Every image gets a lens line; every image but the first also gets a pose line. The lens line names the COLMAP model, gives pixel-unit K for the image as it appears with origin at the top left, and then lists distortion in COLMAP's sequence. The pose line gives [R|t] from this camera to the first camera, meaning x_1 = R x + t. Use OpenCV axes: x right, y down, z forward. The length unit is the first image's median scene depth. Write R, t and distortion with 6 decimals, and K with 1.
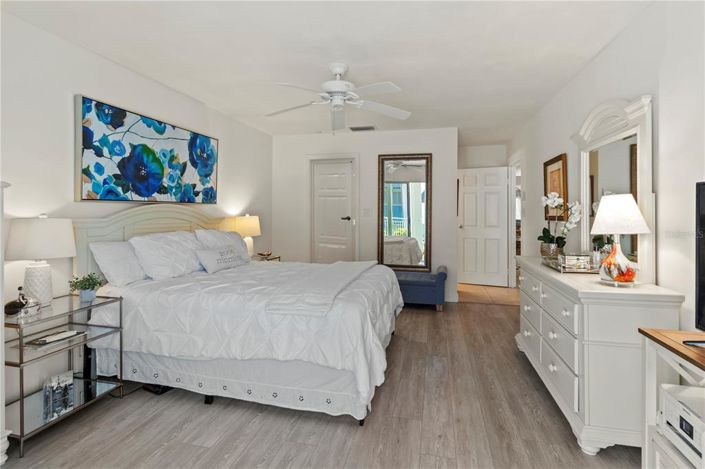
lens RADIAL K [[335.3, 0, 356.0], [0, 335.3, 213.4], [0, 0, 1]] dist [-0.000643, -0.000421]
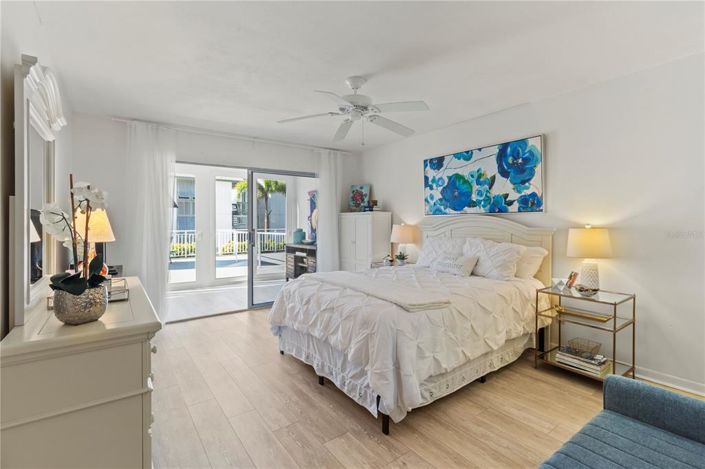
lens RADIAL K [[335.3, 0, 362.5], [0, 335.3, 220.6], [0, 0, 1]] dist [-0.000643, -0.000421]
pose [[-0.642091, -0.000519, -0.766628, 0.630810], [0.001698, 0.999996, -0.002099, -0.006257], [0.766627, -0.002649, -0.642088, 1.459858]]
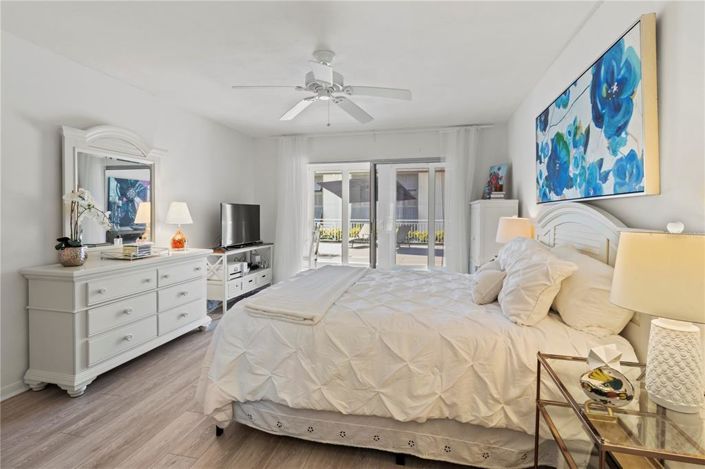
lens RADIAL K [[335.3, 0, 352.1], [0, 335.3, 215.2], [0, 0, 1]] dist [-0.000643, -0.000421]
pose [[-0.999954, -0.005435, 0.007859, -0.118738], [-0.005353, 0.999931, 0.010426, -0.005921], [-0.007915, 0.010383, -0.999915, 1.680910]]
